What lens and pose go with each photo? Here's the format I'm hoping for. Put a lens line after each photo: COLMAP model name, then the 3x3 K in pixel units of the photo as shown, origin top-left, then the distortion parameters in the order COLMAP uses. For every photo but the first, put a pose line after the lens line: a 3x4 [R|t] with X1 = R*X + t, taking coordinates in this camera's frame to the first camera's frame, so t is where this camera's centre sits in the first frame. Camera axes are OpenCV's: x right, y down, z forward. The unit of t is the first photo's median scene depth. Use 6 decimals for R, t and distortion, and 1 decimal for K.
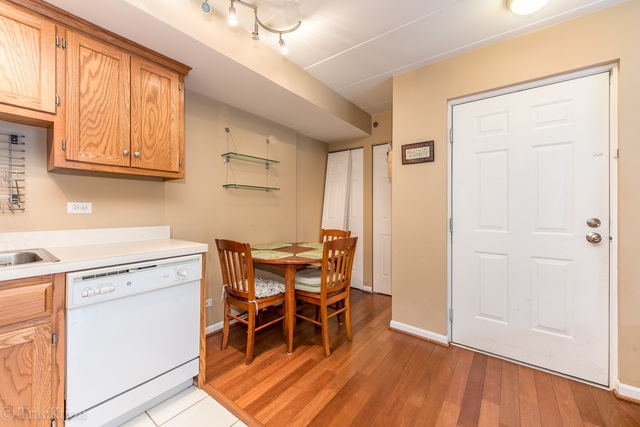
lens RADIAL K [[251.0, 0, 319.4], [0, 251.0, 209.6], [0, 0, 1]] dist [-0.000103, -0.000258]
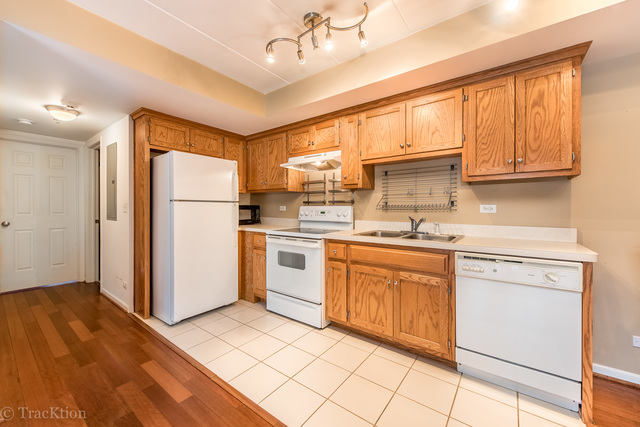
lens RADIAL K [[251.0, 0, 320.9], [0, 251.0, 209.8], [0, 0, 1]] dist [-0.000103, -0.000258]
pose [[0.008908, 0.002915, -0.999956, 0.411577], [-0.000662, 0.999996, 0.002909, -0.005413], [0.999960, 0.000636, 0.008910, 0.119403]]
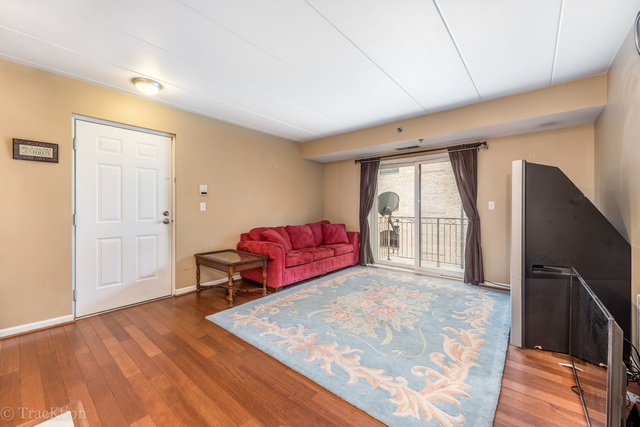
lens RADIAL K [[251.0, 0, 319.6], [0, 251.0, 209.1], [0, 0, 1]] dist [-0.000103, -0.000258]
pose [[0.044521, -0.010170, 0.998957, -0.301731], [-0.001910, 0.999945, 0.010265, -0.000884], [-0.999007, -0.002365, 0.044499, -0.103172]]
